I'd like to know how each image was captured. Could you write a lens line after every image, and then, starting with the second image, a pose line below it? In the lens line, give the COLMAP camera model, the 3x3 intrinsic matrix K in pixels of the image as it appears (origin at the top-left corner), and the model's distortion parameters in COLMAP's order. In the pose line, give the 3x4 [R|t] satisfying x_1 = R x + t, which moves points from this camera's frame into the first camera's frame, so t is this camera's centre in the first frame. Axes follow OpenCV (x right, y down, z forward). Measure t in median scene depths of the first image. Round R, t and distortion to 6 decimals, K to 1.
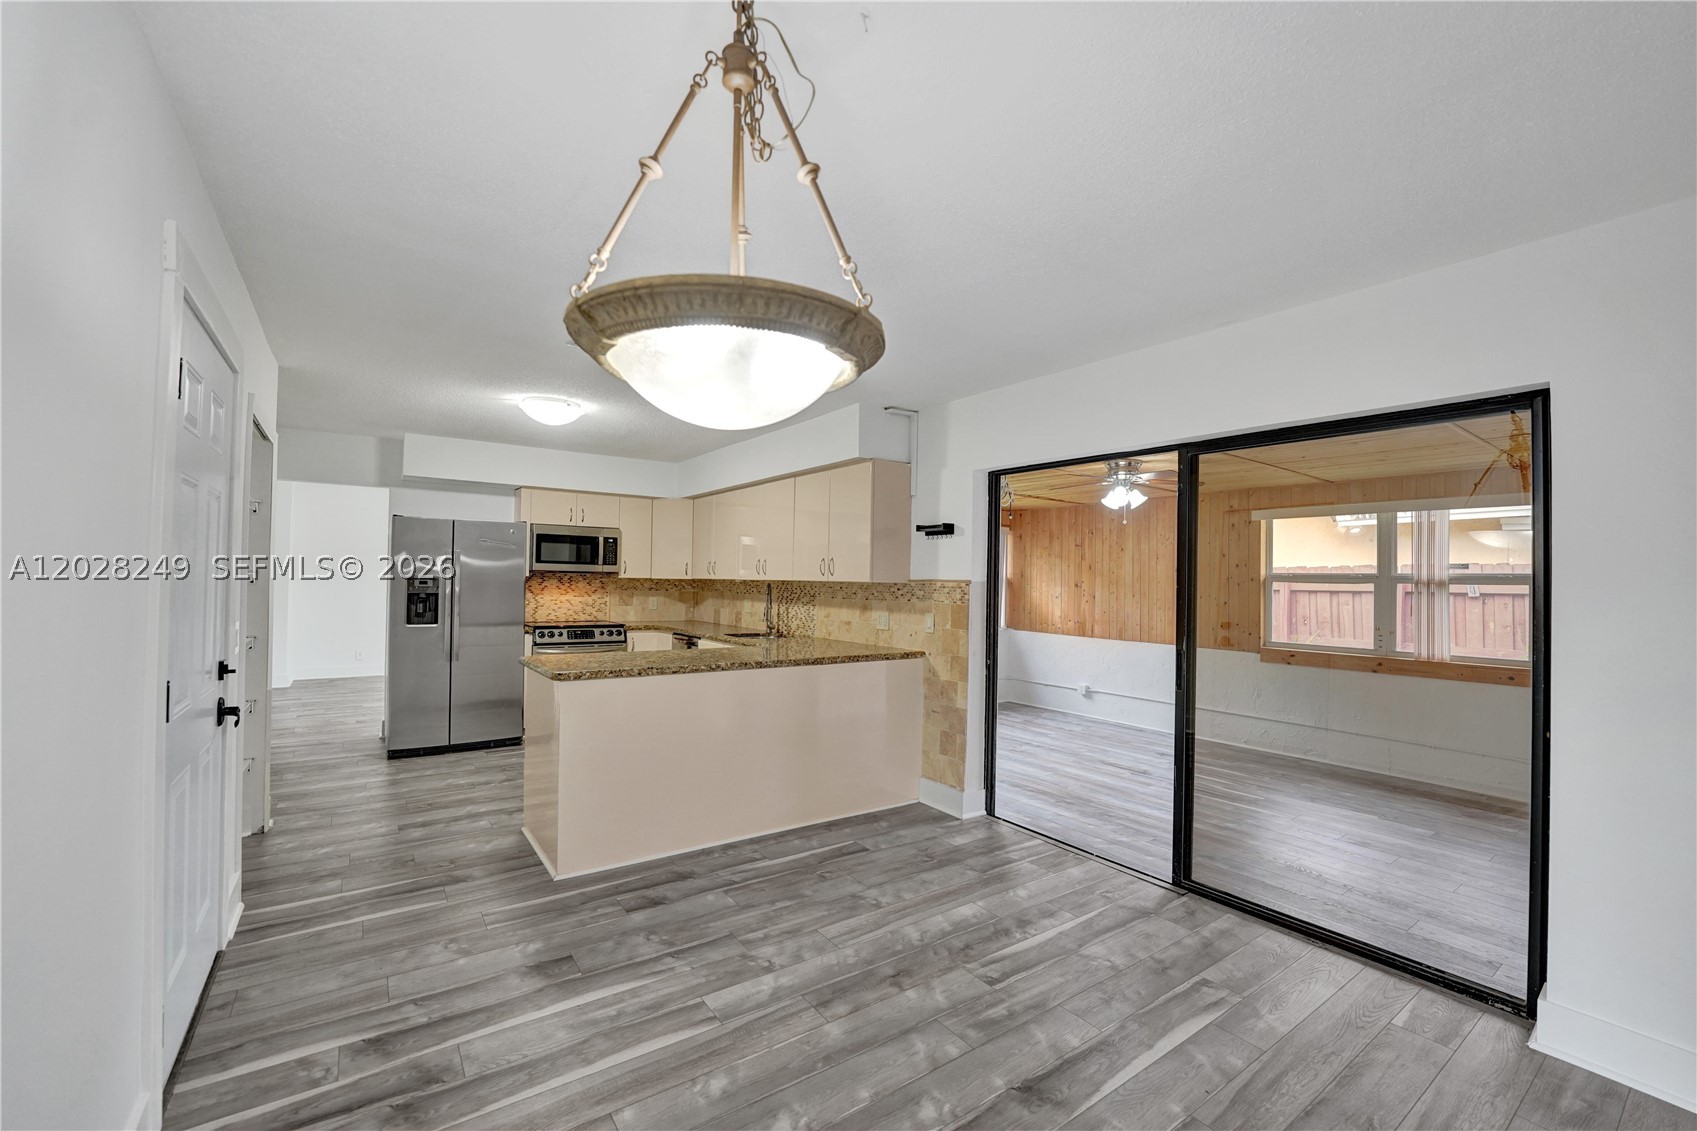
lens RADIAL K [[694.0, 0, 845.5], [0, 694.0, 565.0], [0, 0, 1]] dist [-0.025921, 0.000233]
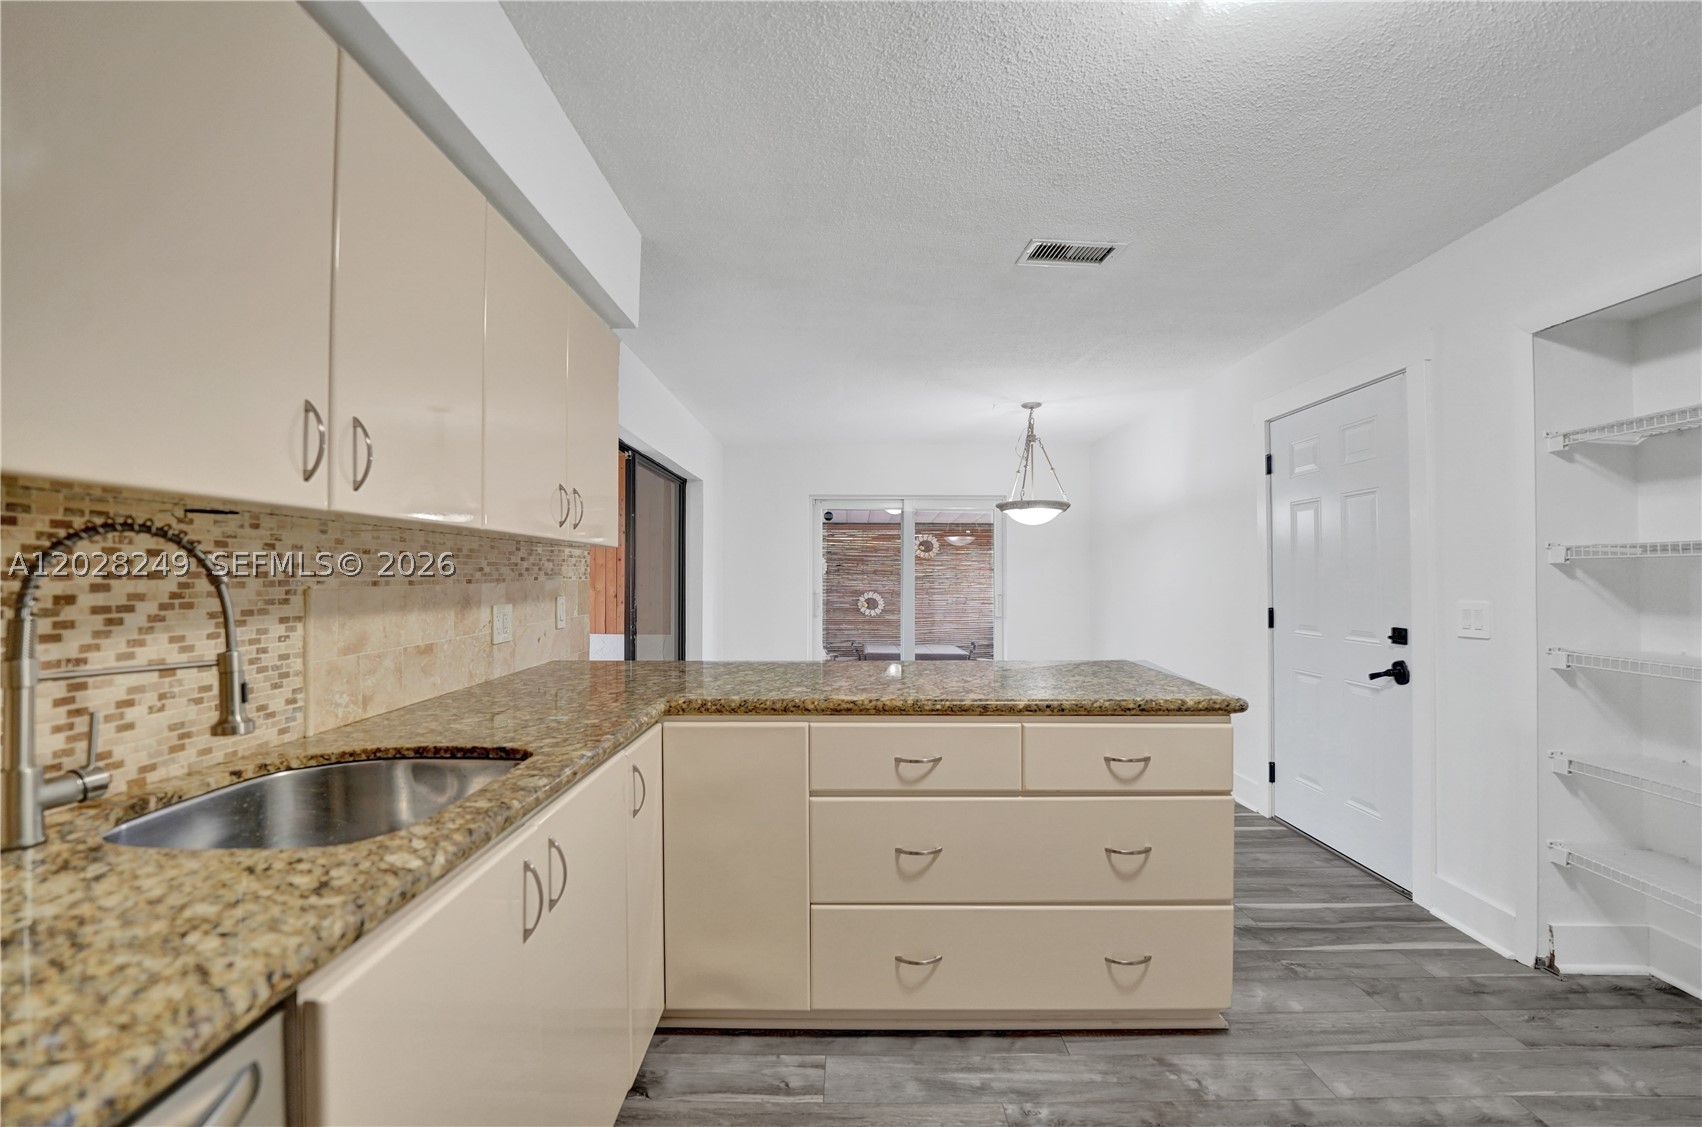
lens RADIAL K [[697.5, 0, 846.4], [0, 697.5, 564.2], [0, 0, 1]] dist [-0.022905, 0.000324]
pose [[-0.815146, -0.007570, 0.579206, -0.603076], [-0.027155, 0.999315, -0.025155, 0.063947], [-0.578619, -0.036233, -0.814793, 1.807272]]
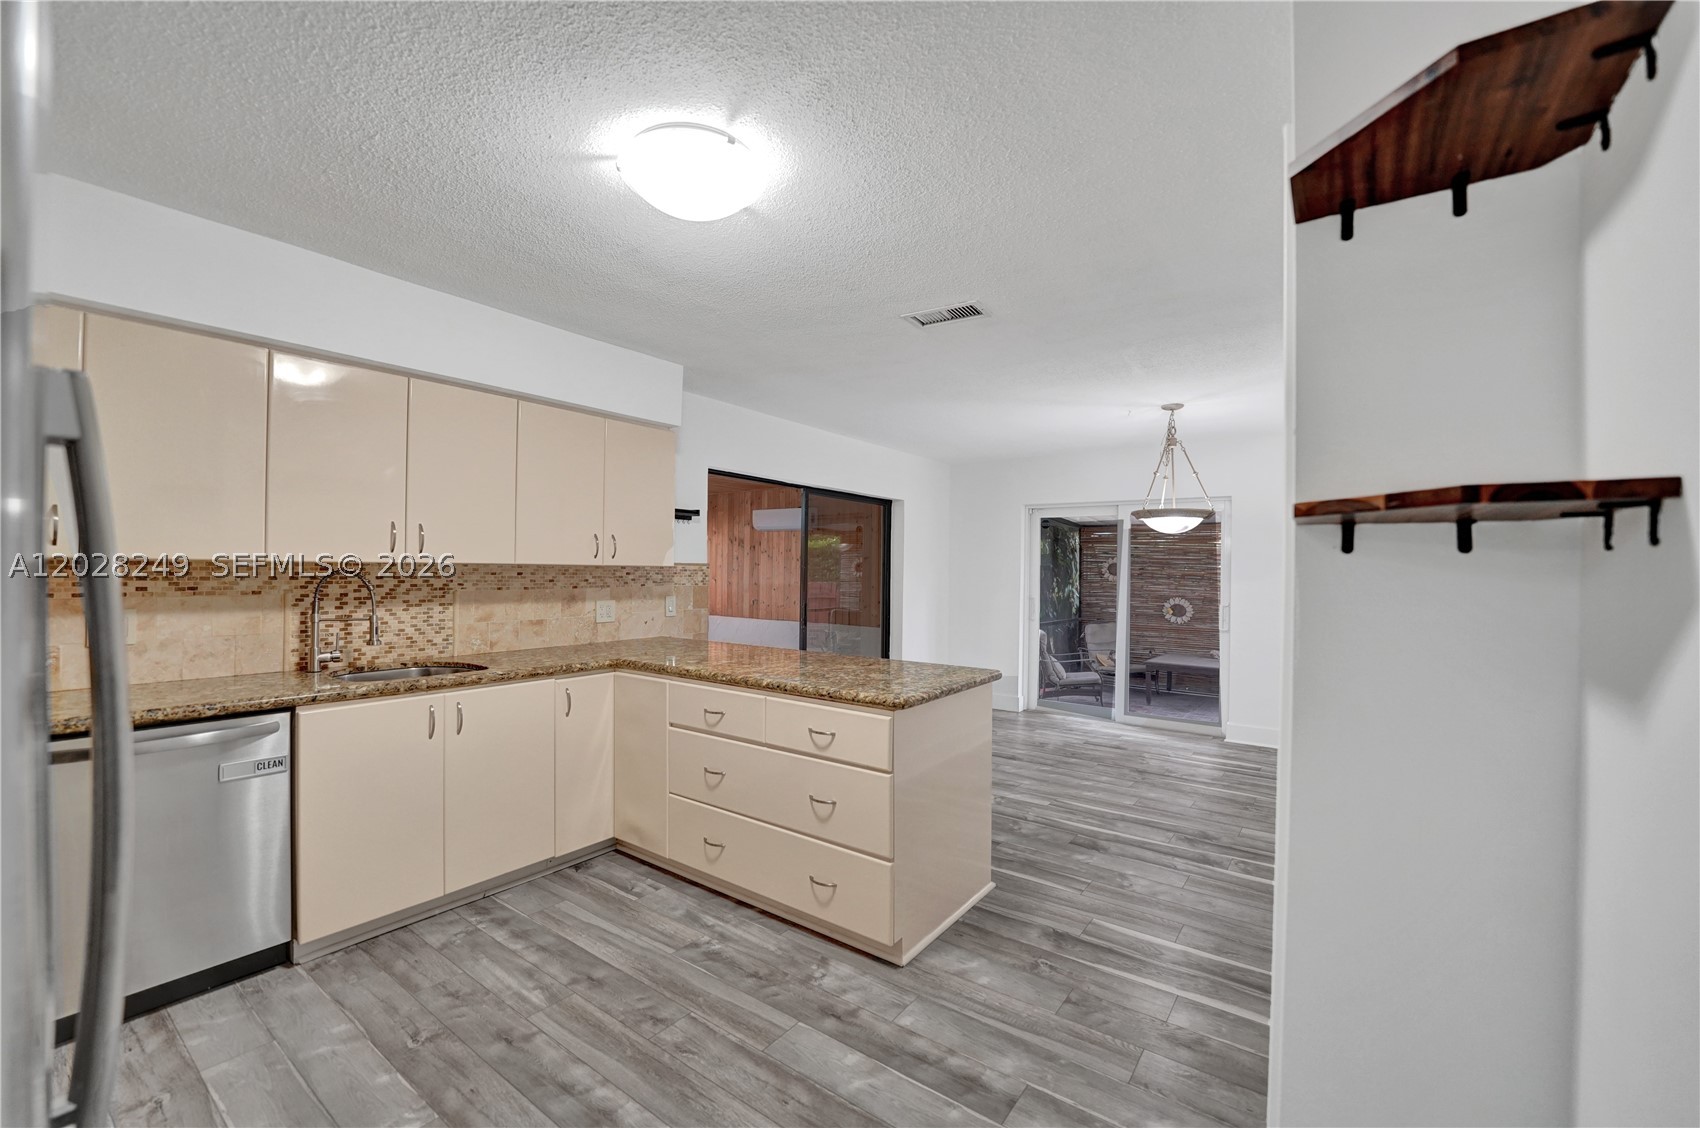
lens RADIAL K [[696.9, 0, 839.8], [0, 696.9, 563.2], [0, 0, 1]] dist [-0.024132, 0.000286]
pose [[-0.310523, -0.011575, 0.950495, -1.193888], [-0.038030, 0.999277, -0.000255, 0.016485], [-0.949805, -0.036226, -0.310738, 1.431584]]
